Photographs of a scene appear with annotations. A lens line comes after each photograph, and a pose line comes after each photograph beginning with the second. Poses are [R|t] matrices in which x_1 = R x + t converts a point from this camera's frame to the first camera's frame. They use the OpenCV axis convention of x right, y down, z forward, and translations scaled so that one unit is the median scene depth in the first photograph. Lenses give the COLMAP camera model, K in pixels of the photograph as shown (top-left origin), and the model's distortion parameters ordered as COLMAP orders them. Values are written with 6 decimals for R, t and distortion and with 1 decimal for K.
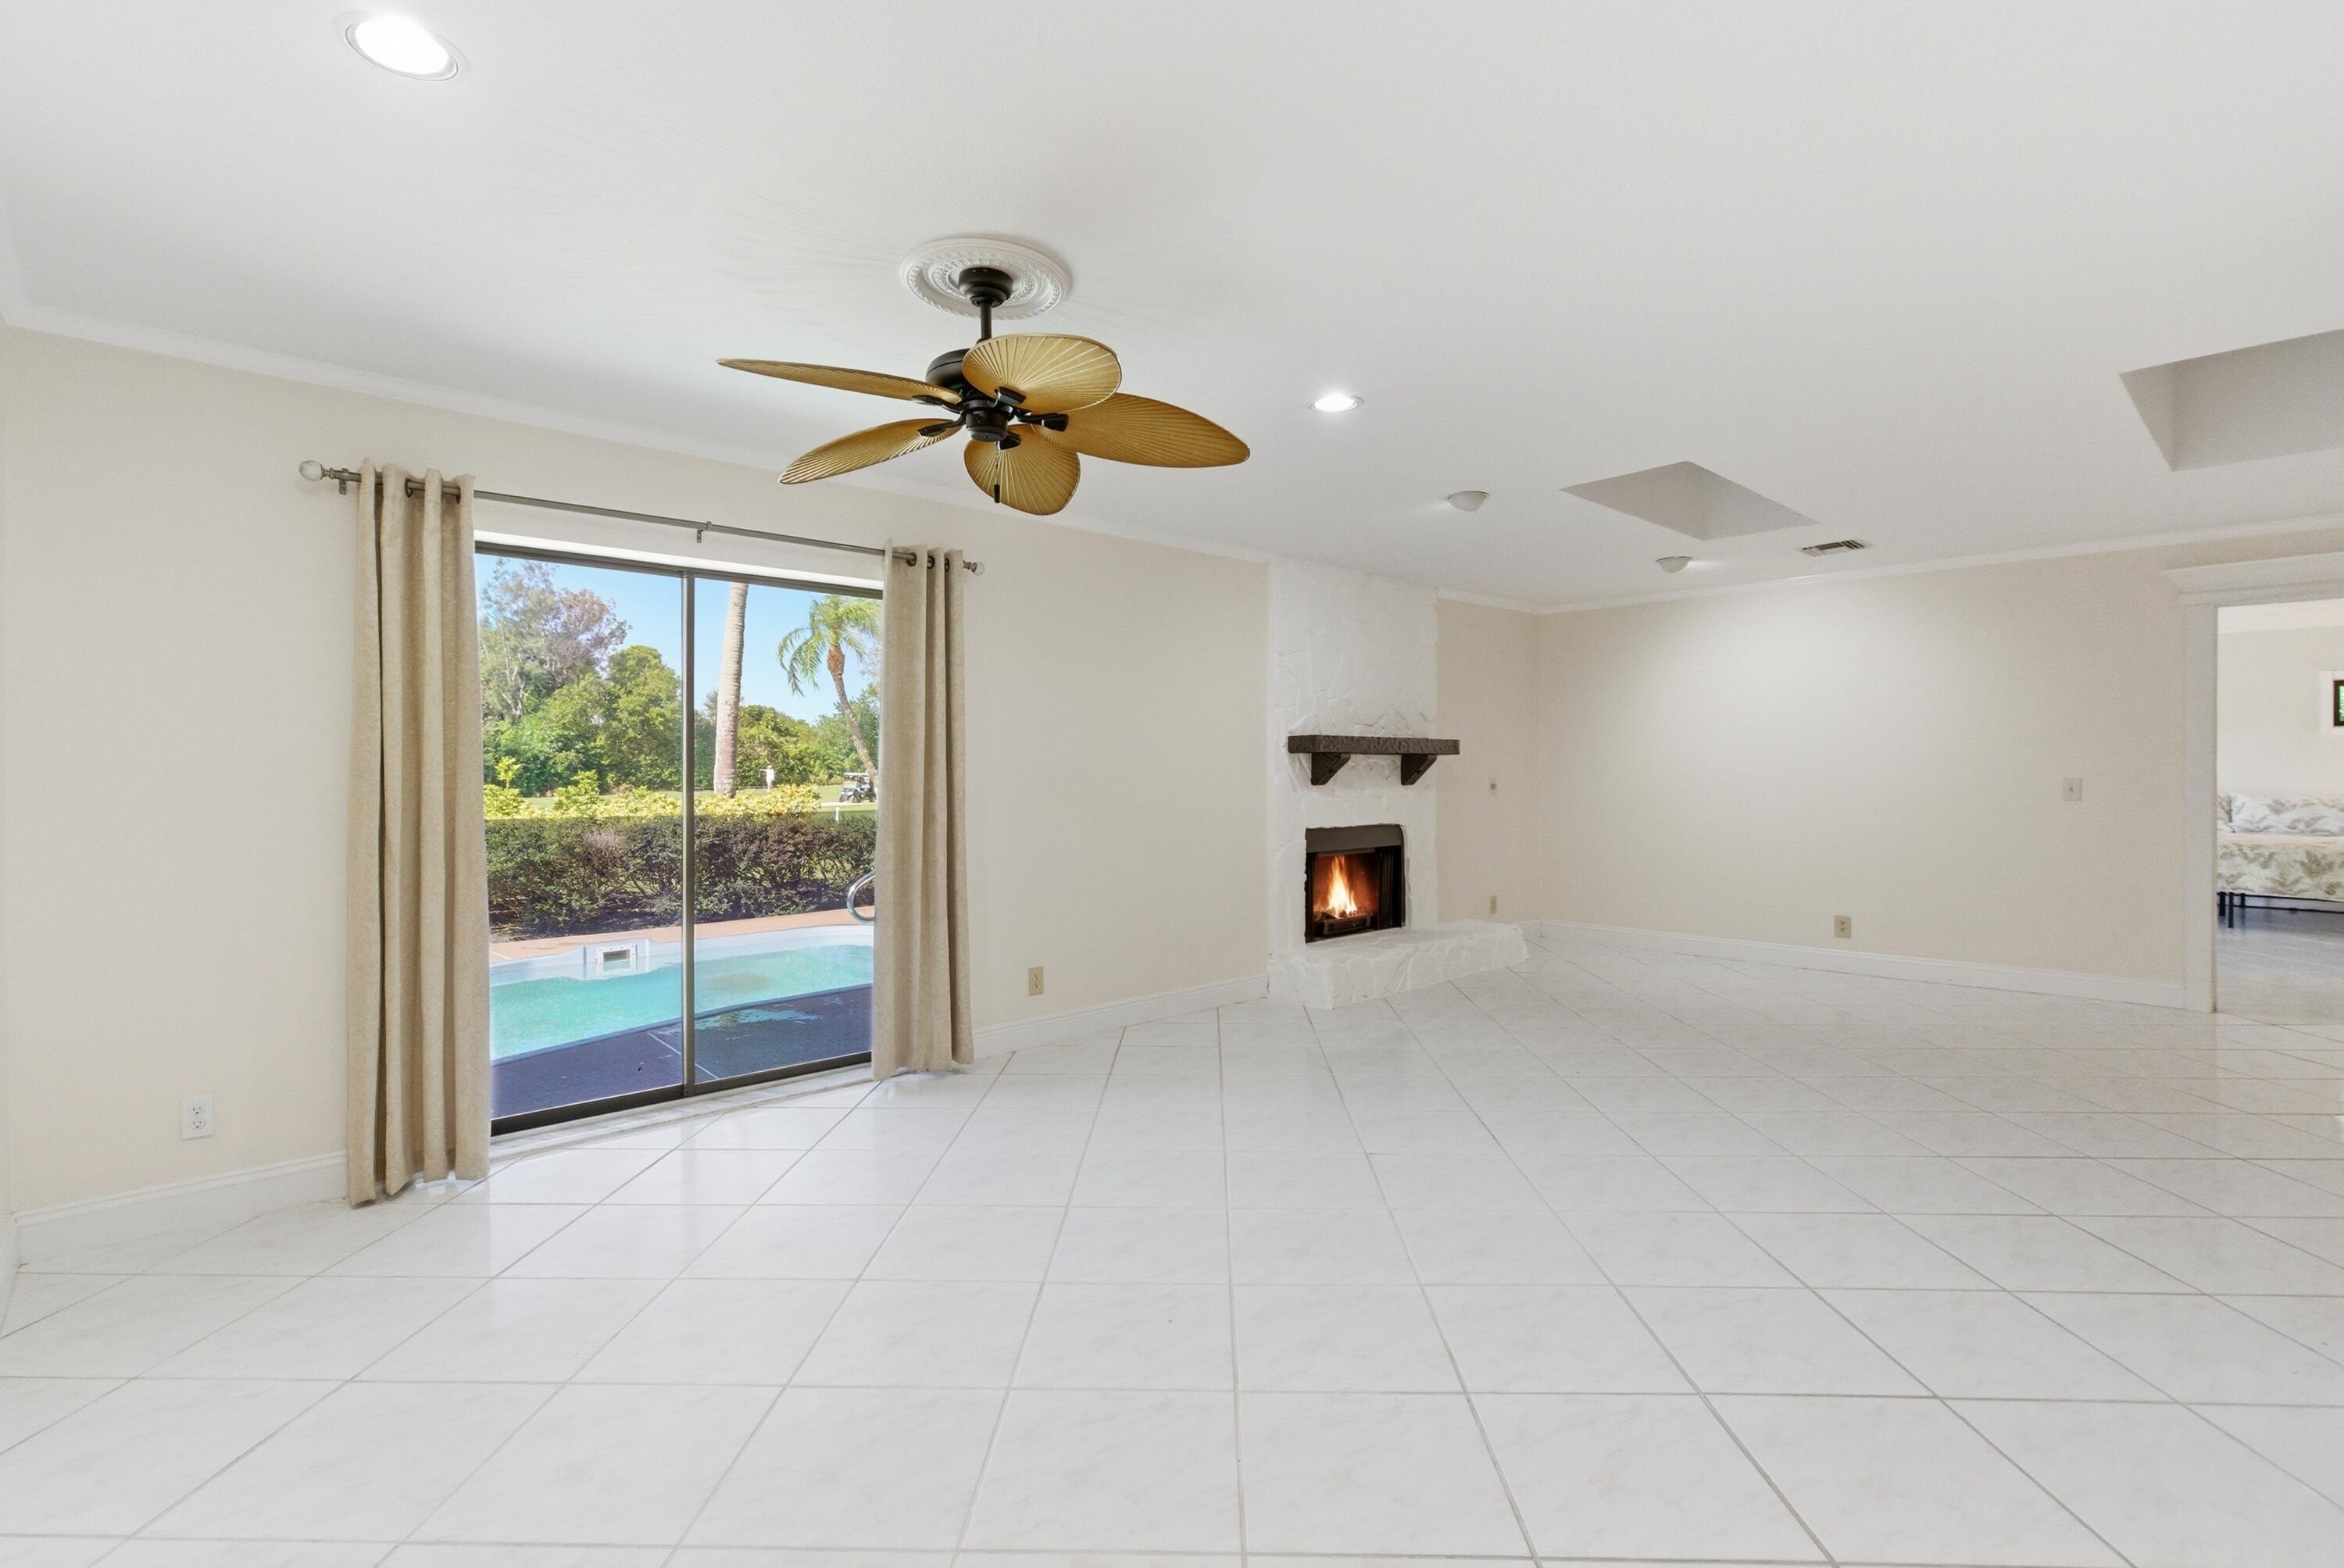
lens RADIAL K [[1089.4, 0, 1172.0], [0, 1089.4, 784.0], [0, 0, 1]] dist [0.000124, -0.000050]
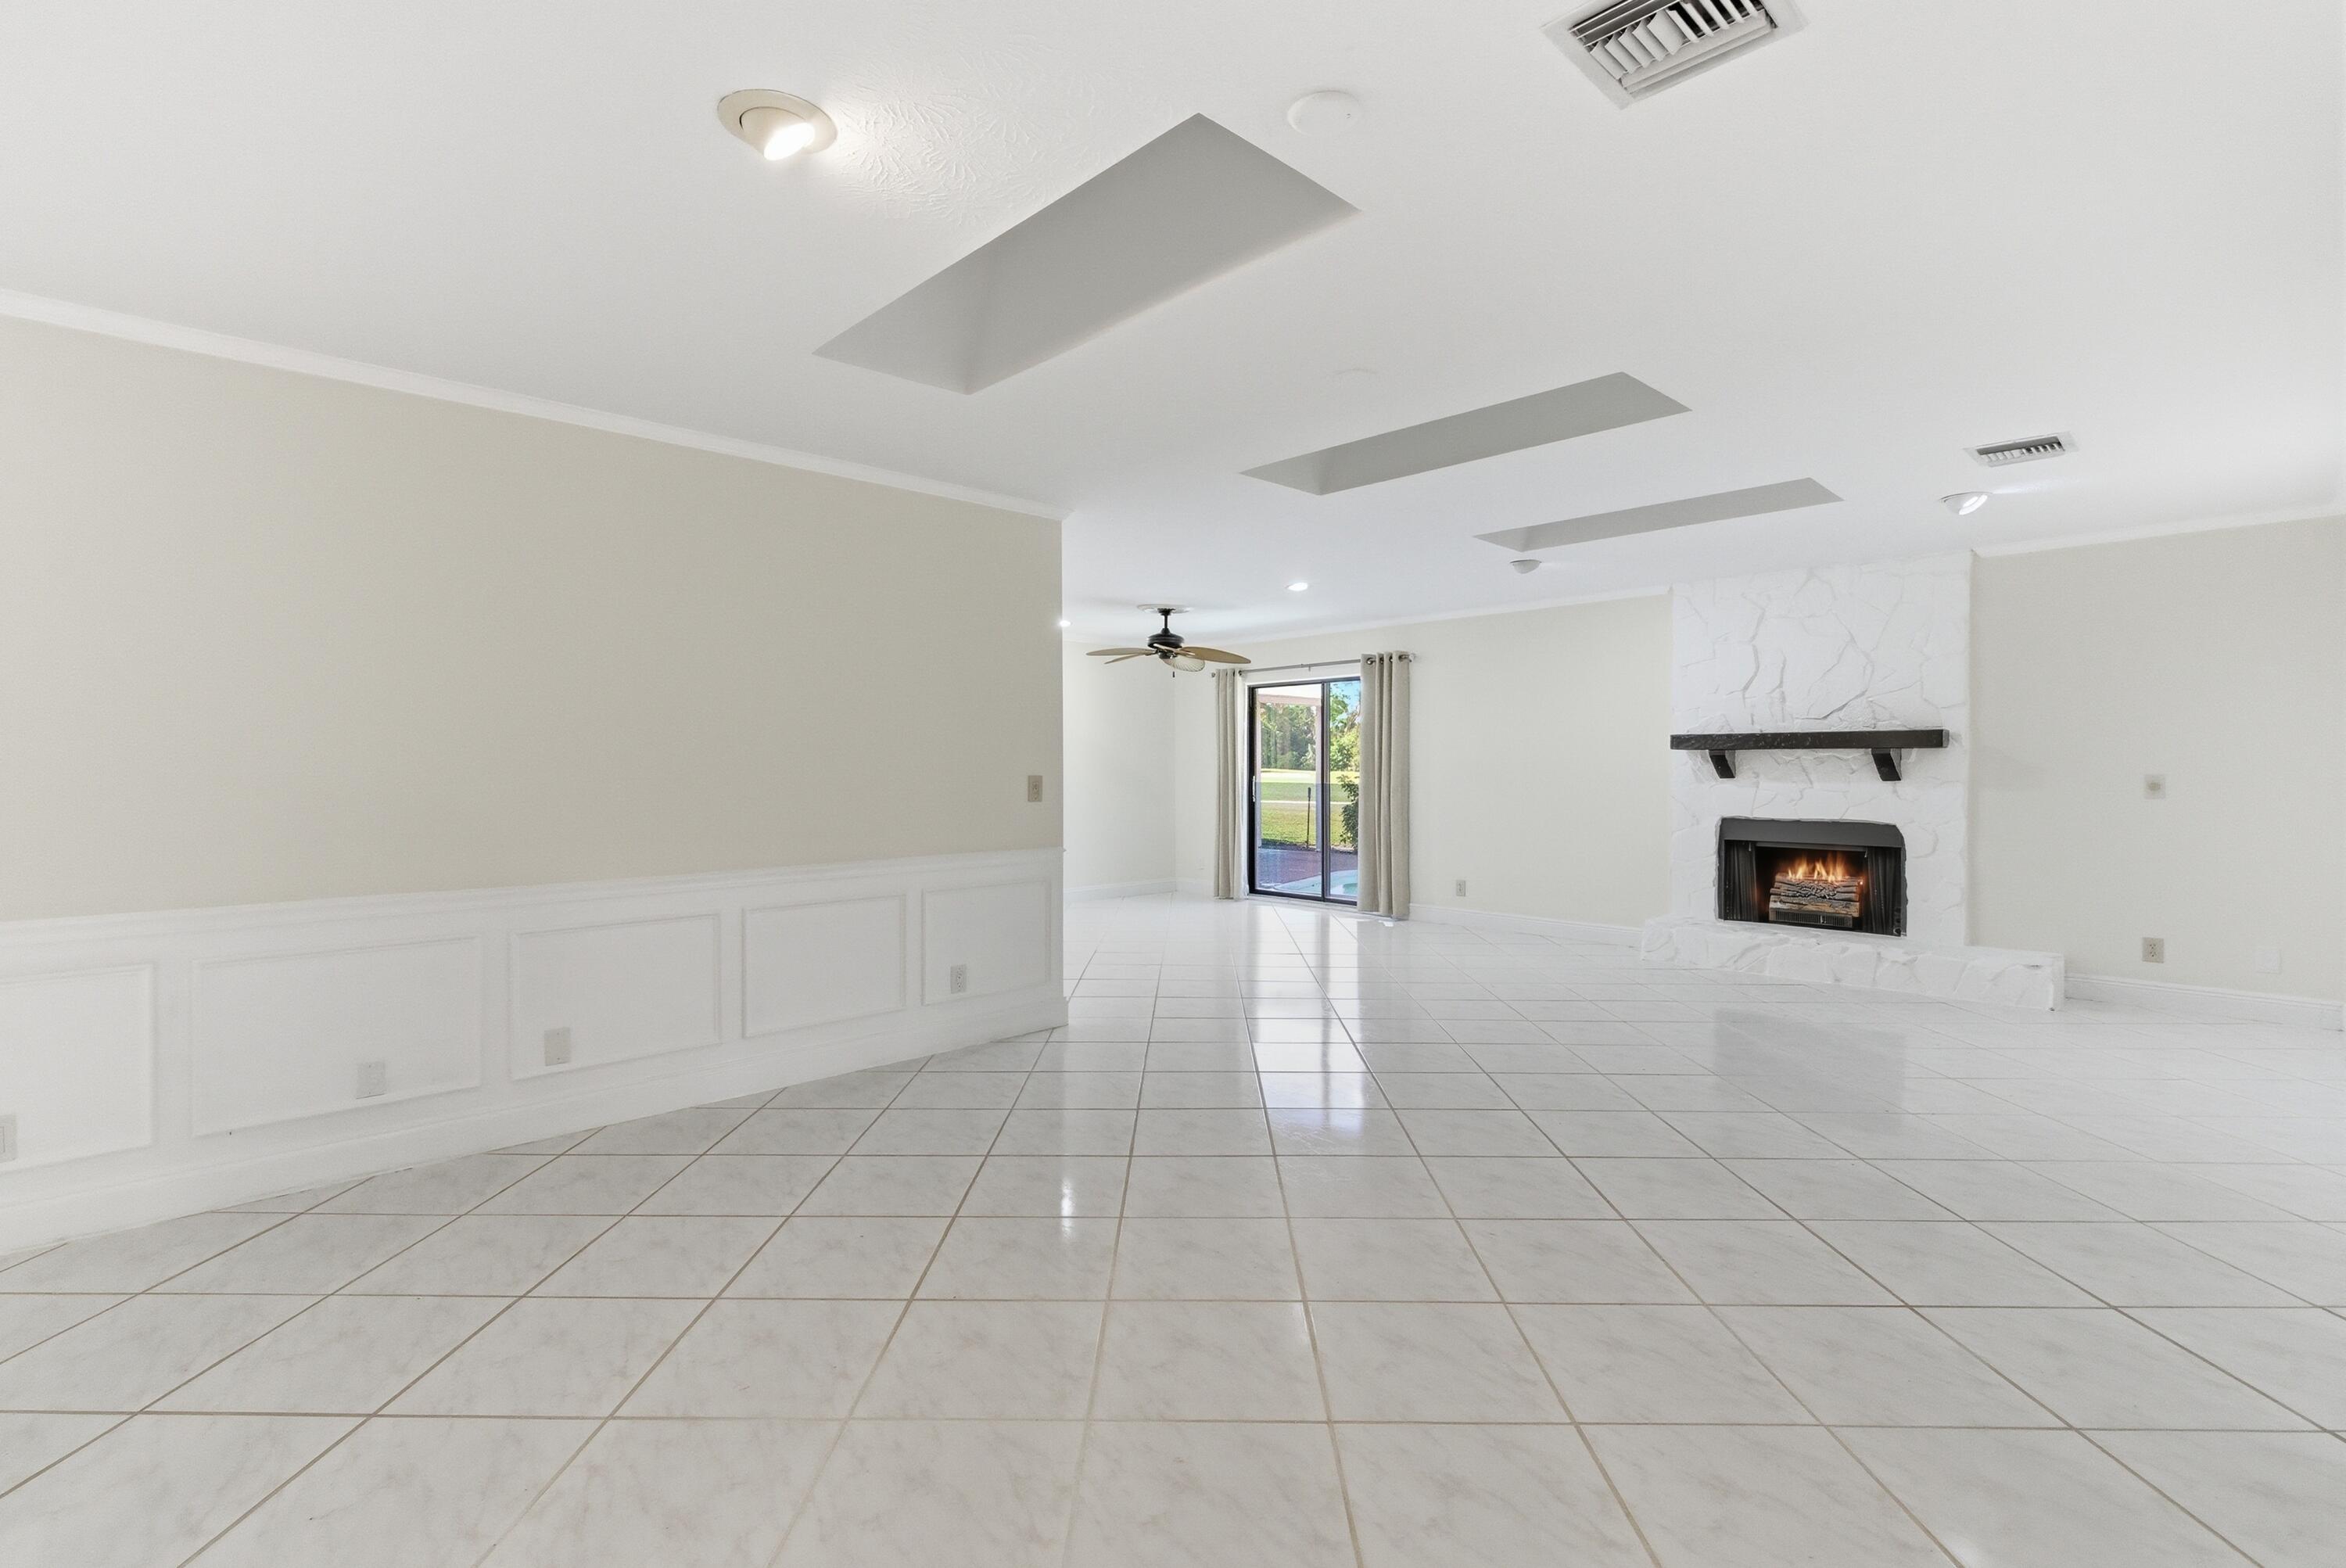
lens RADIAL K [[1090.4, 0, 1173.0], [0, 1090.4, 784.0], [0, 0, 1]] dist [0.000124, -0.000050]
pose [[0.013408, 0.013548, -0.999818, 1.248285], [-0.020392, 0.999704, 0.013273, 0.003900], [0.999702, 0.020211, 0.013680, 0.416922]]
